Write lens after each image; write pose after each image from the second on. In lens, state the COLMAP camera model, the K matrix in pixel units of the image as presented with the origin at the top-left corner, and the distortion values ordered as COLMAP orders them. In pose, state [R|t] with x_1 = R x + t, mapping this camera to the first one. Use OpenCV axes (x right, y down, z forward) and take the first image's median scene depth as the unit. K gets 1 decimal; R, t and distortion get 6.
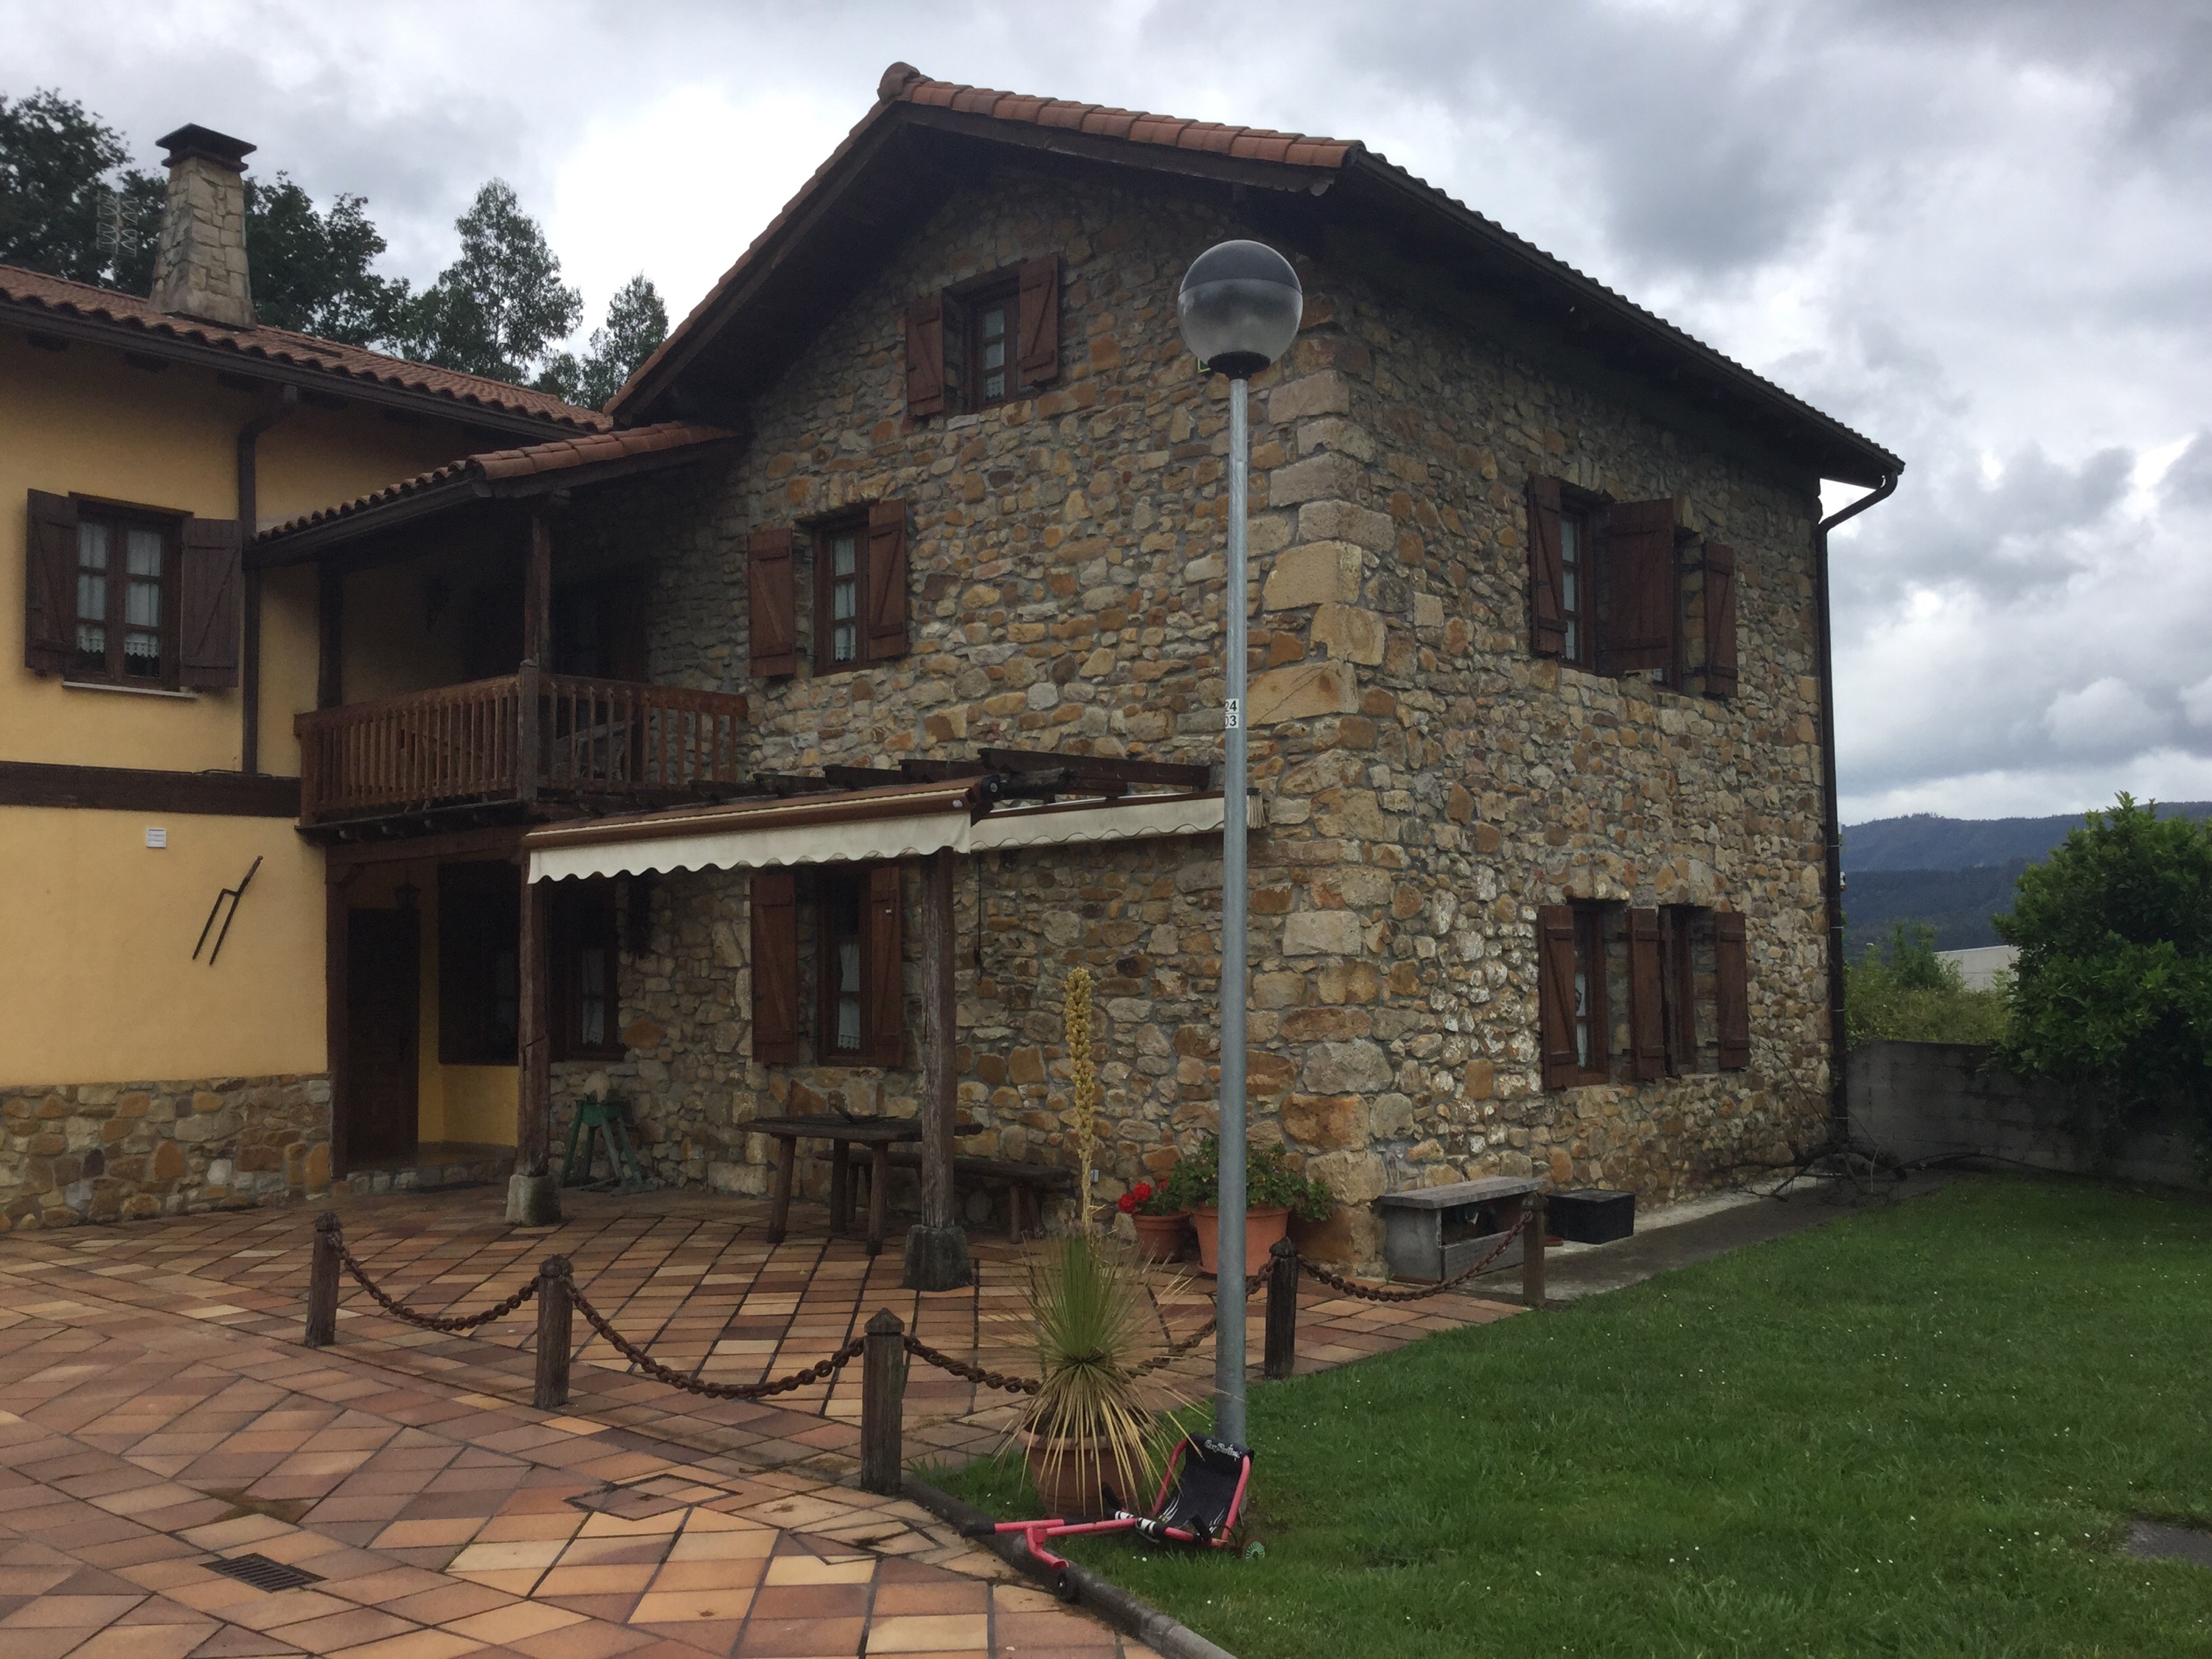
lens RADIAL K [[1943.4, 0, 1080.2], [0, 1943.4, 844.7], [0, 0, 1]] dist [0.094986, -0.181096]
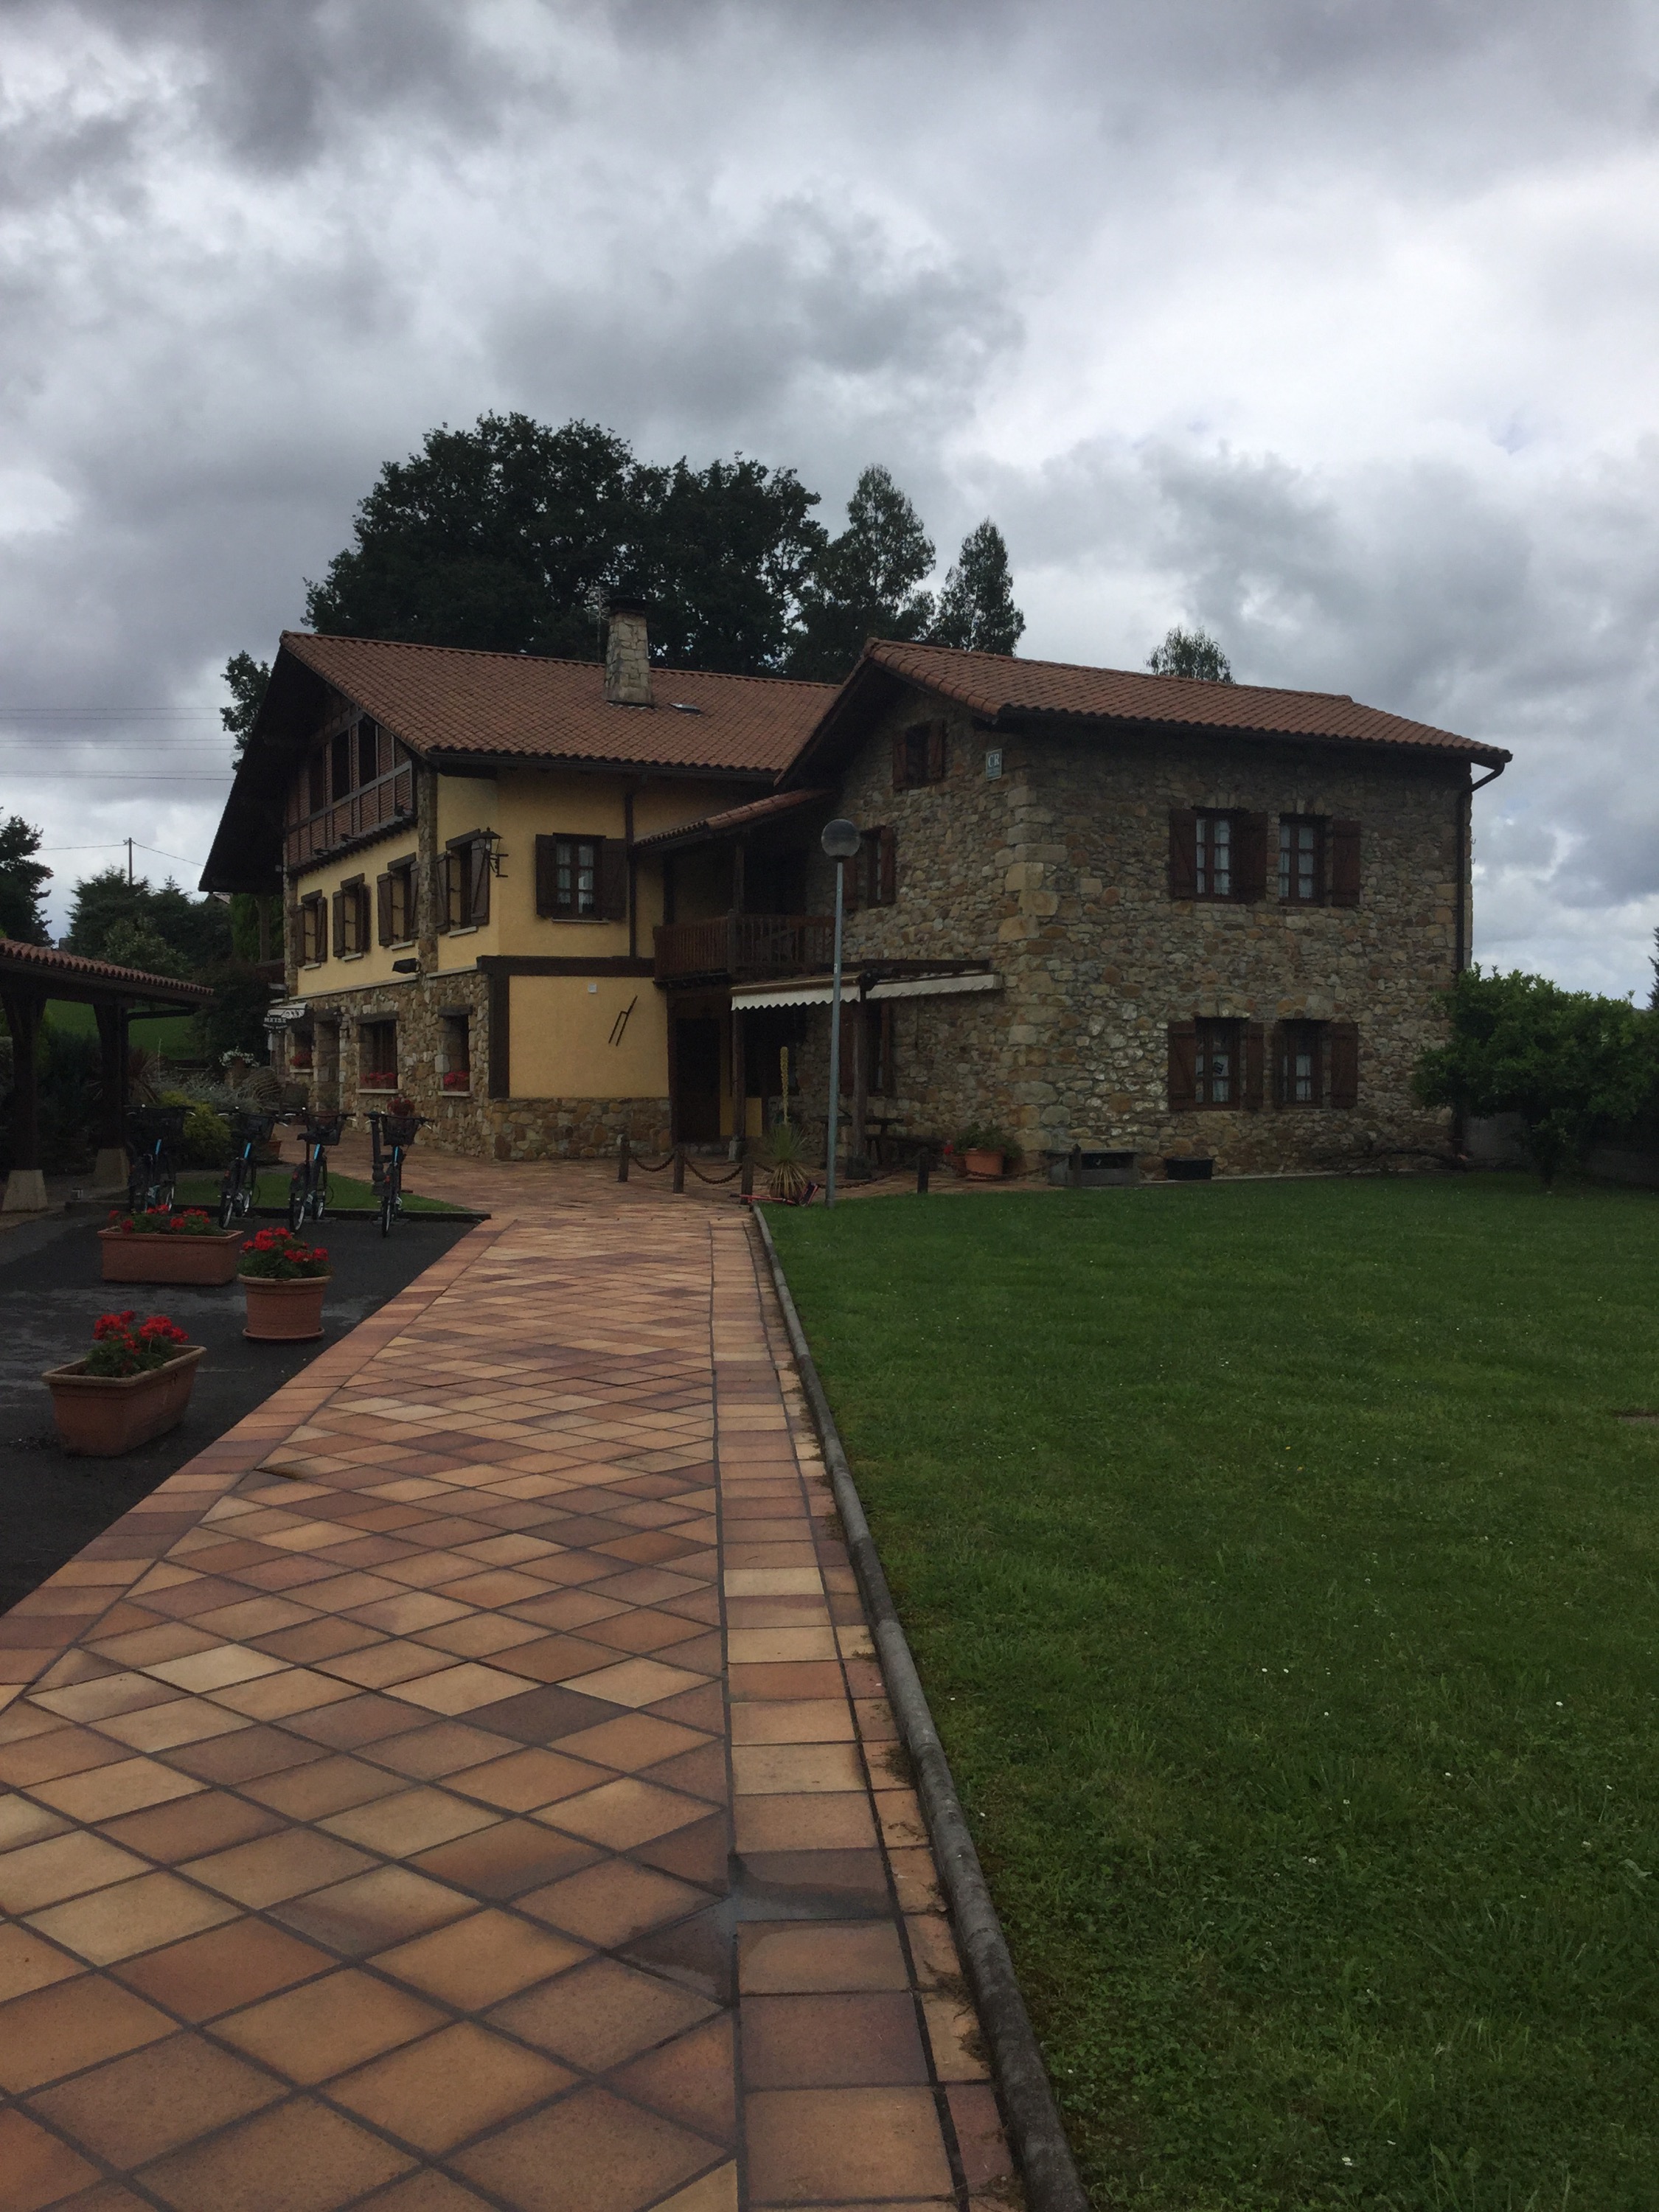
lens RADIAL K [[1943.4, 0, 829.5], [0, 1943.4, 1106.0], [0, 0, 1]] dist [0.094986, -0.181096]
pose [[0.927939, 0.017798, -0.372307, 0.662991], [0.014775, 0.996318, 0.084454, -0.058689], [0.372439, -0.083869, 0.924259, -1.040851]]
